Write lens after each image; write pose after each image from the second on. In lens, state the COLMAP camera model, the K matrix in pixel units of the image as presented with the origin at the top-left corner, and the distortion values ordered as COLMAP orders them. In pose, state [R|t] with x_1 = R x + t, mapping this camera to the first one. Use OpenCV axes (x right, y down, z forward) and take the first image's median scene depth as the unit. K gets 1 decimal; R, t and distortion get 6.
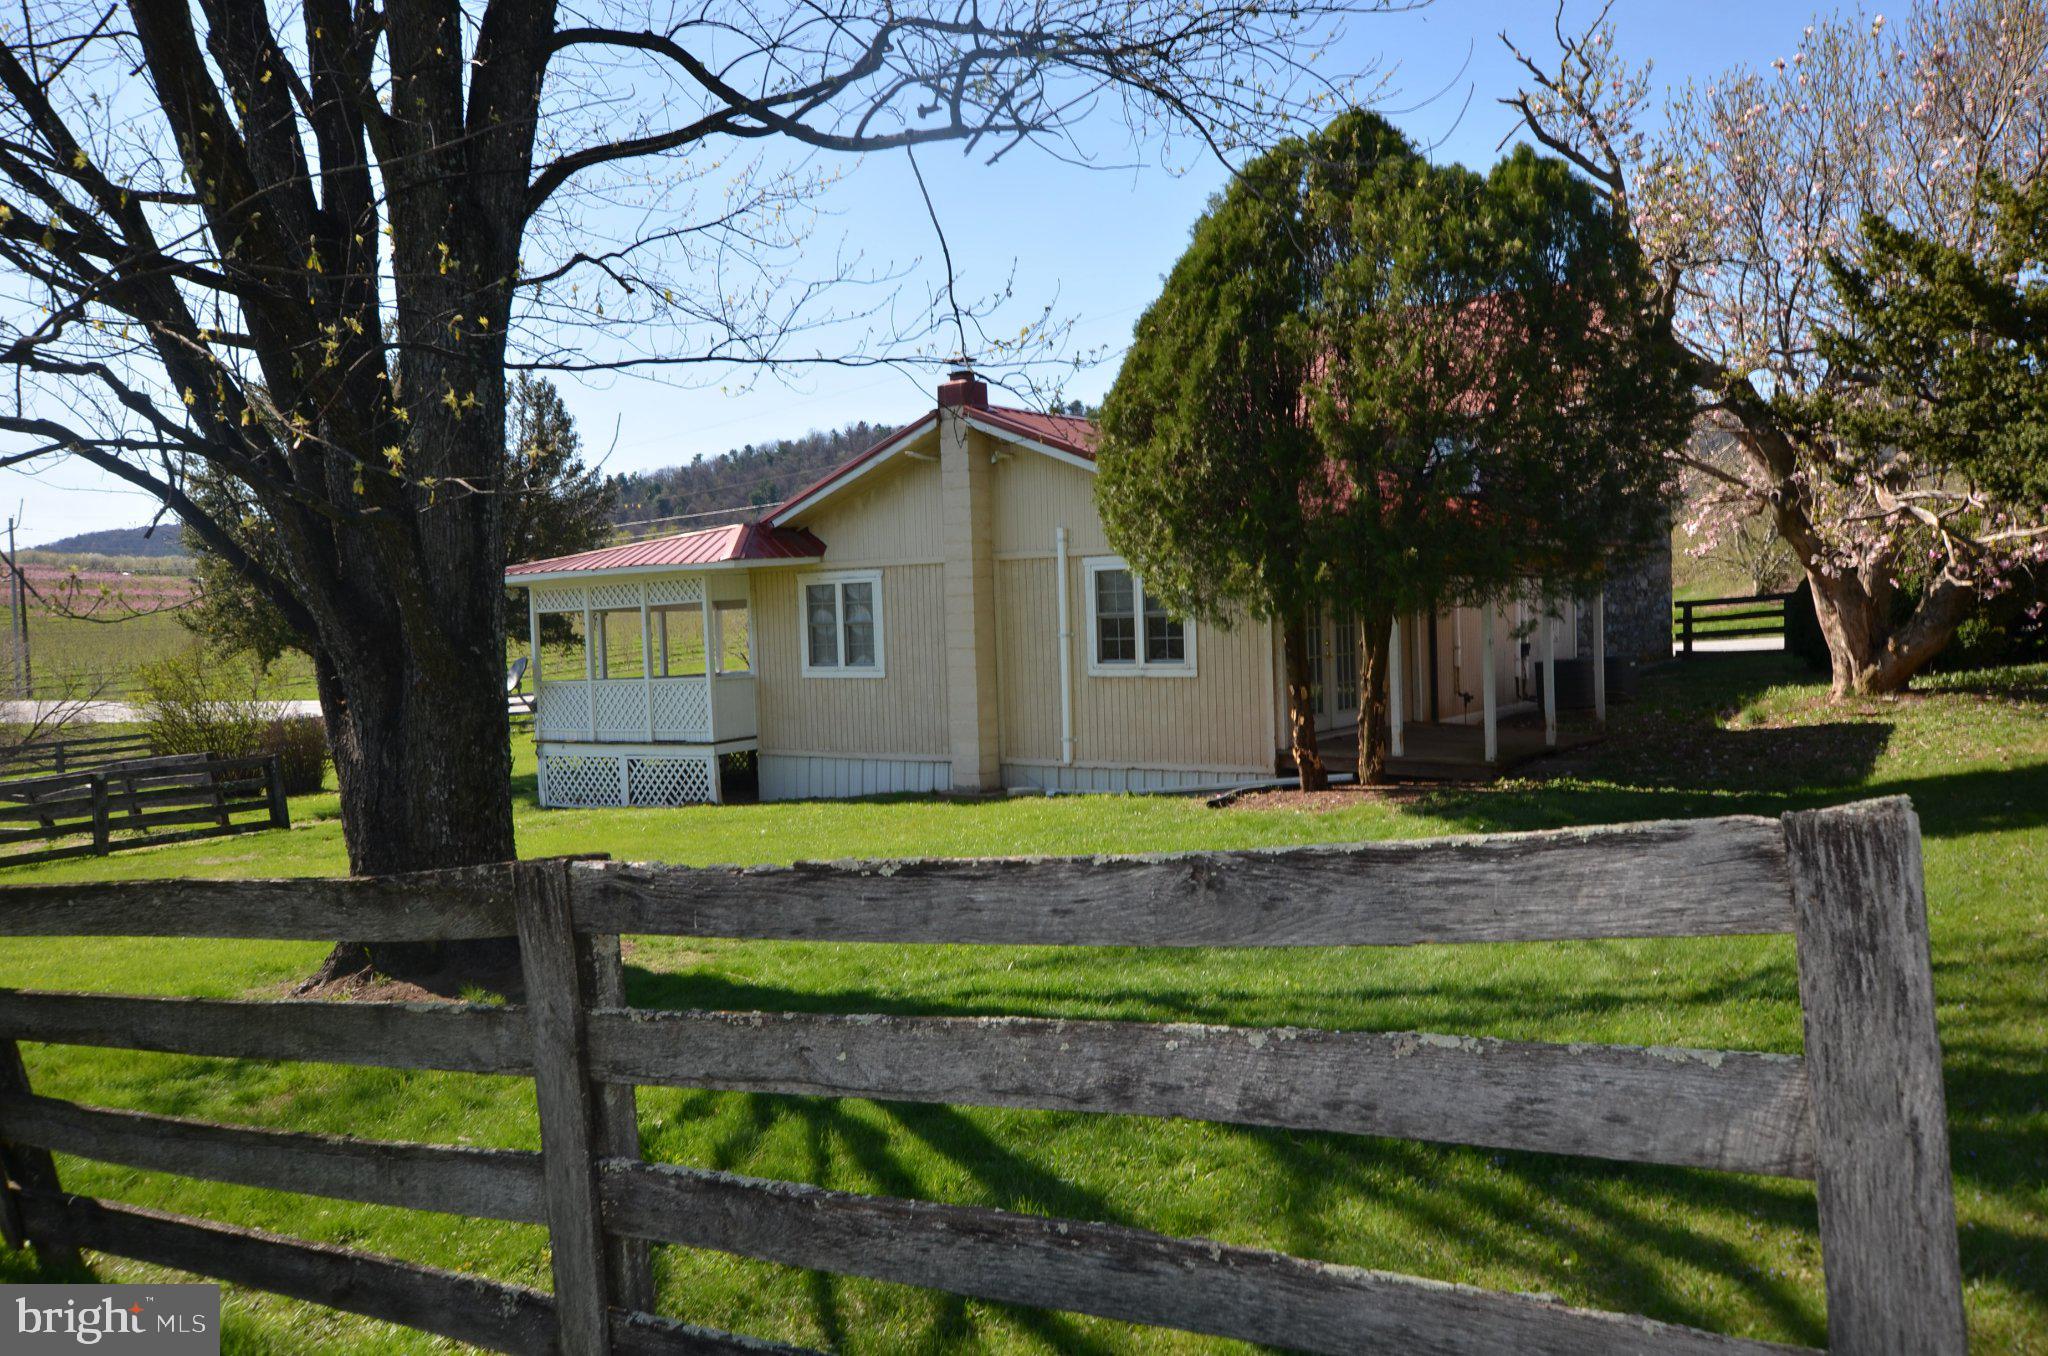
lens RADIAL K [[1574.5, 0, 1017.2], [0, 1574.5, 680.5], [0, 0, 1]] dist [-0.006773, 0.026328]
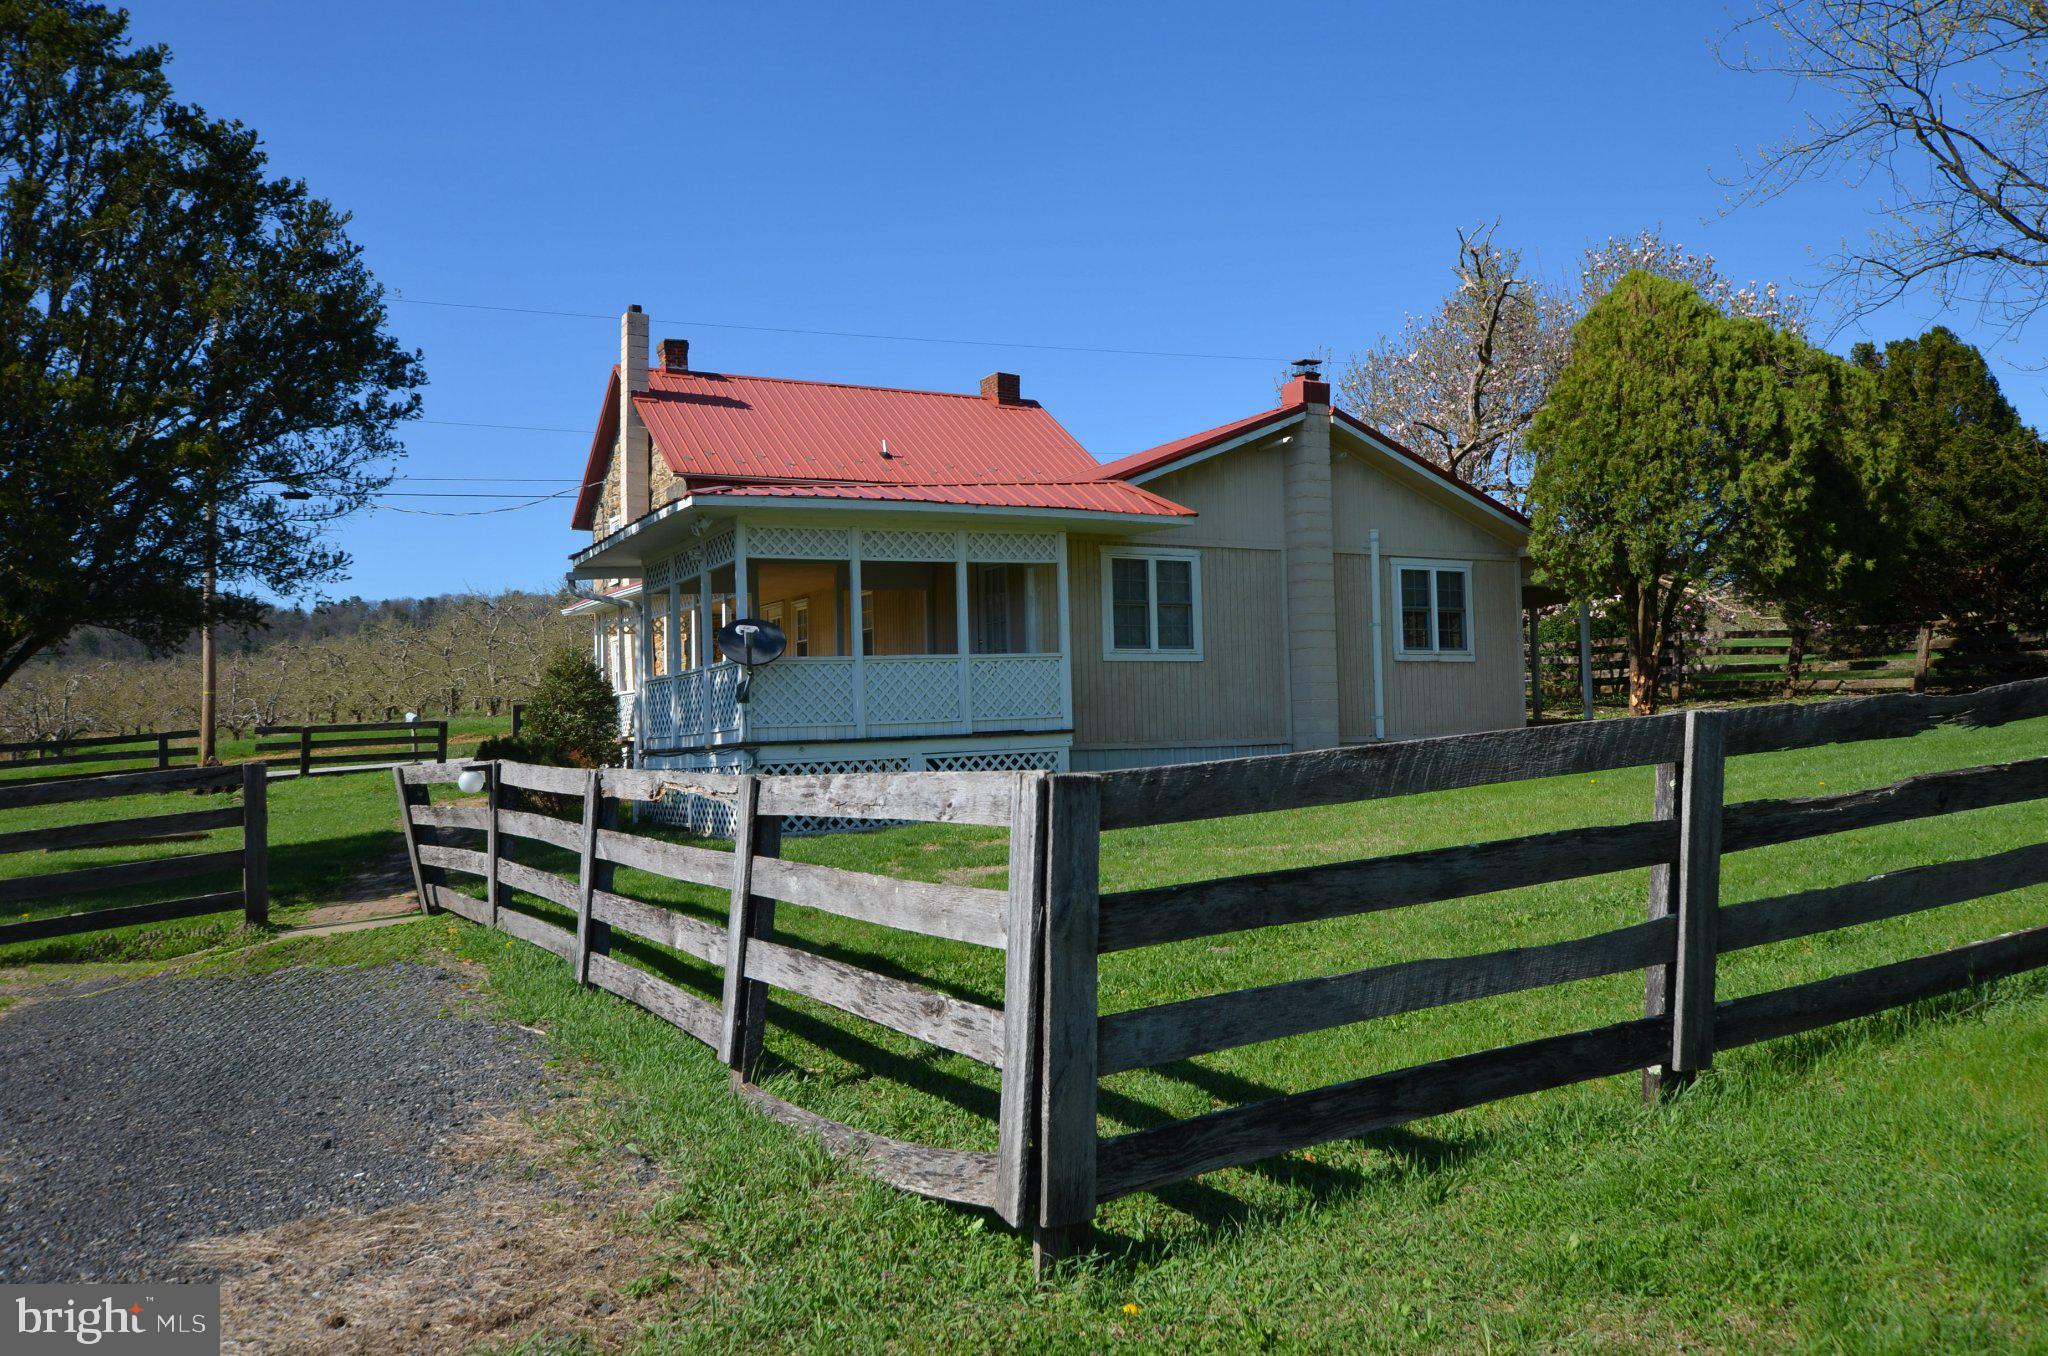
lens RADIAL K [[1611.7, 0, 1024.4], [0, 1611.7, 668.0], [0, 0, 1]] dist [0.012256, 0.019743]
pose [[0.428283, 0.058862, 0.901726, -1.089953], [0.048887, 0.994906, -0.088164, 0.089836], [-0.902321, 0.081842, 0.423223, 0.728589]]
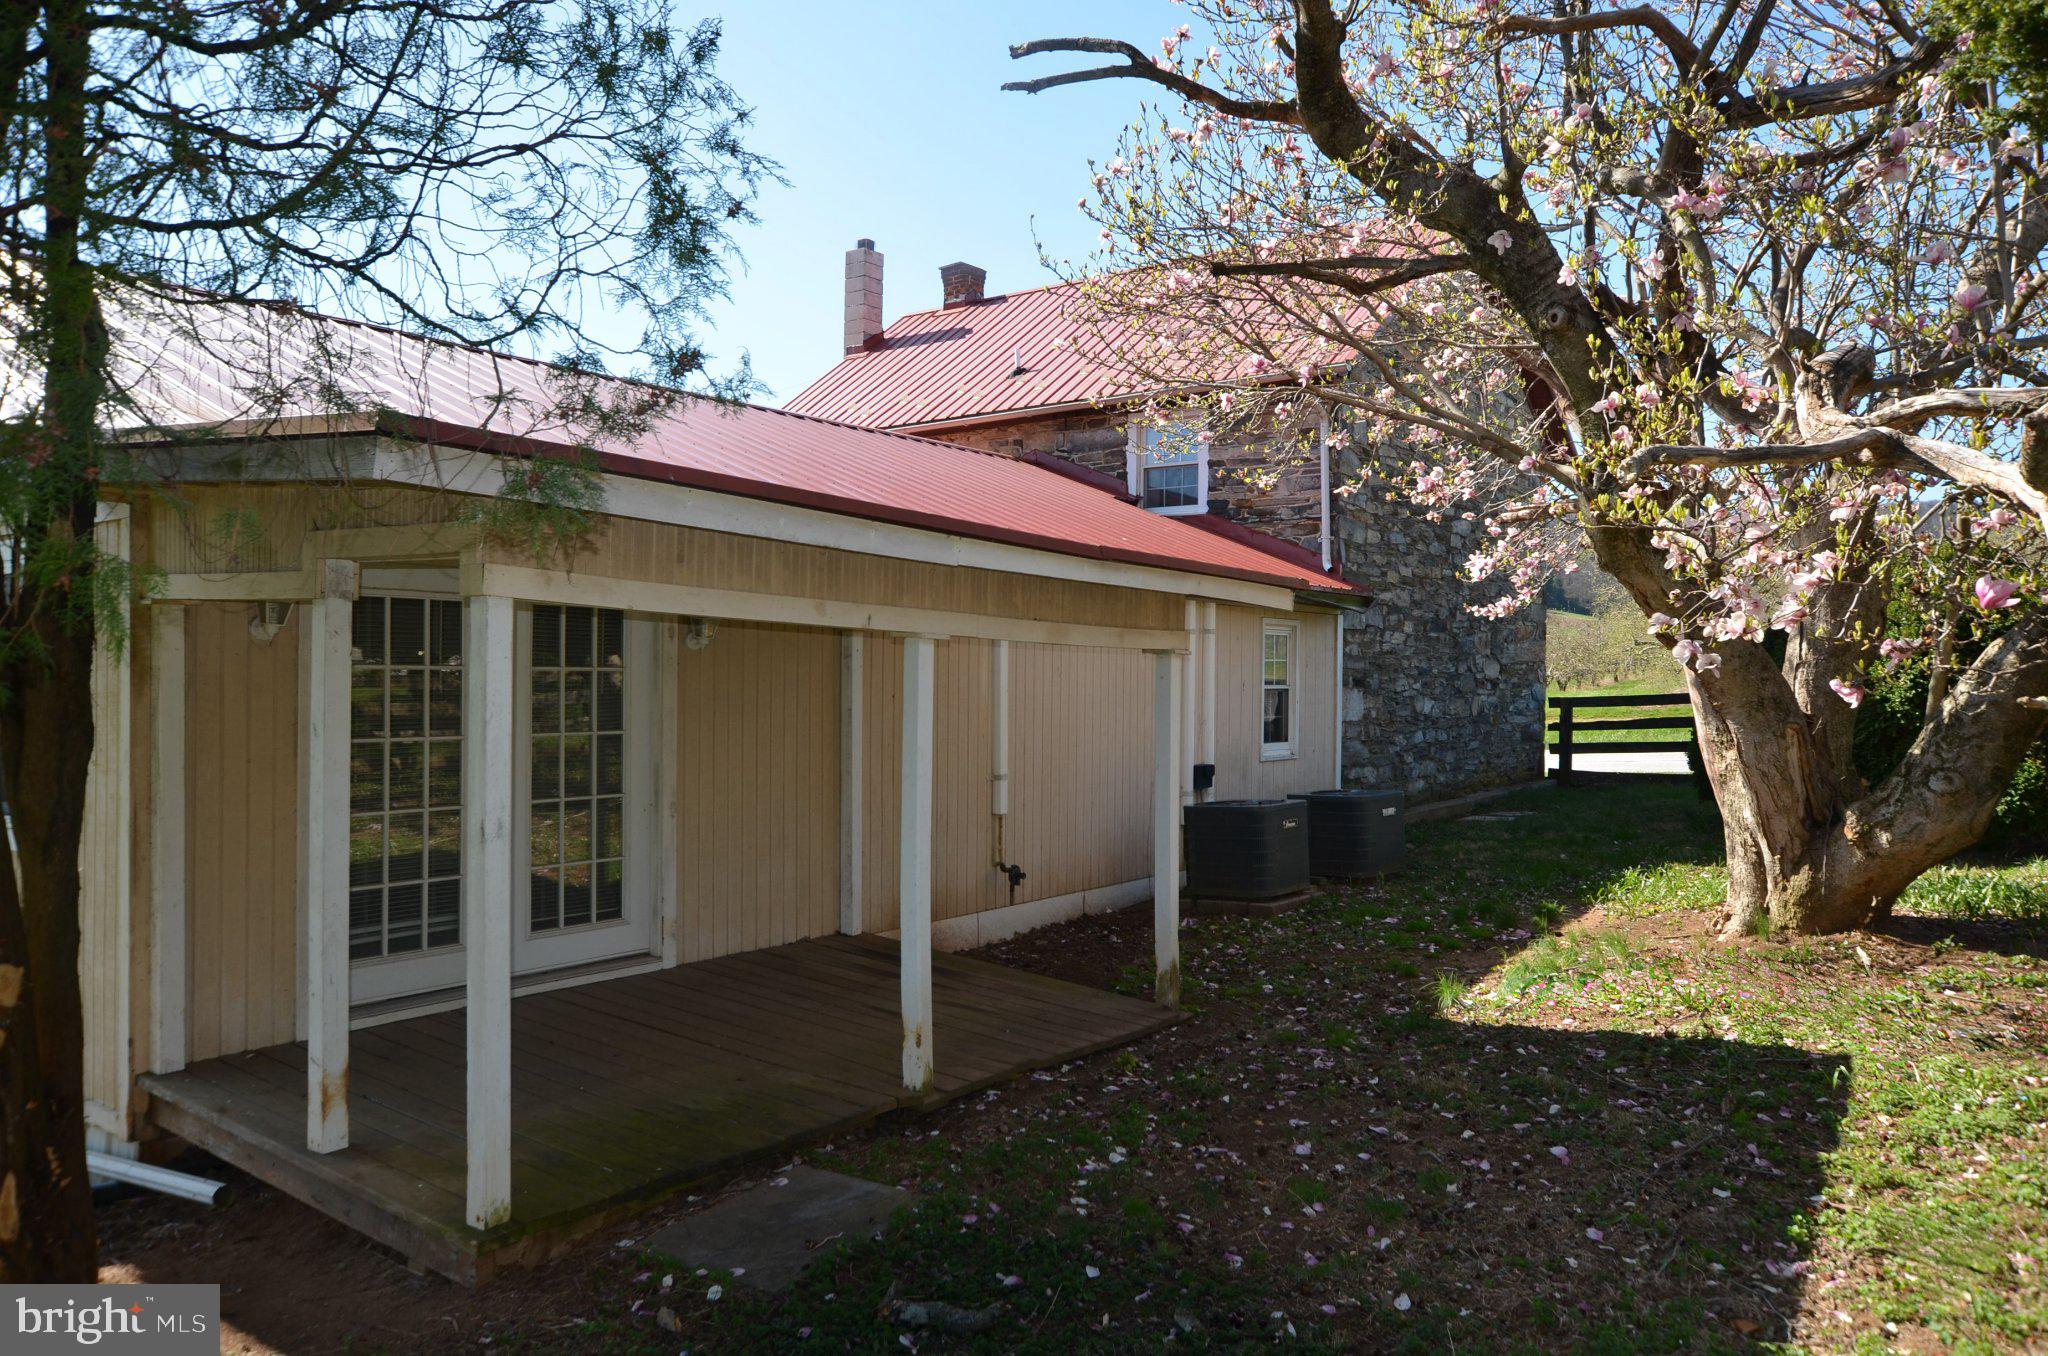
lens RADIAL K [[1438.5, 0, 1024.4], [0, 1438.5, 672.6], [0, 0, 1]] dist [0.002128, 0.006793]
pose [[0.998801, 0.040594, -0.027361, 0.339668], [-0.041784, 0.998138, -0.044434, -0.039224], [0.025506, 0.045524, 0.998638, 0.601410]]
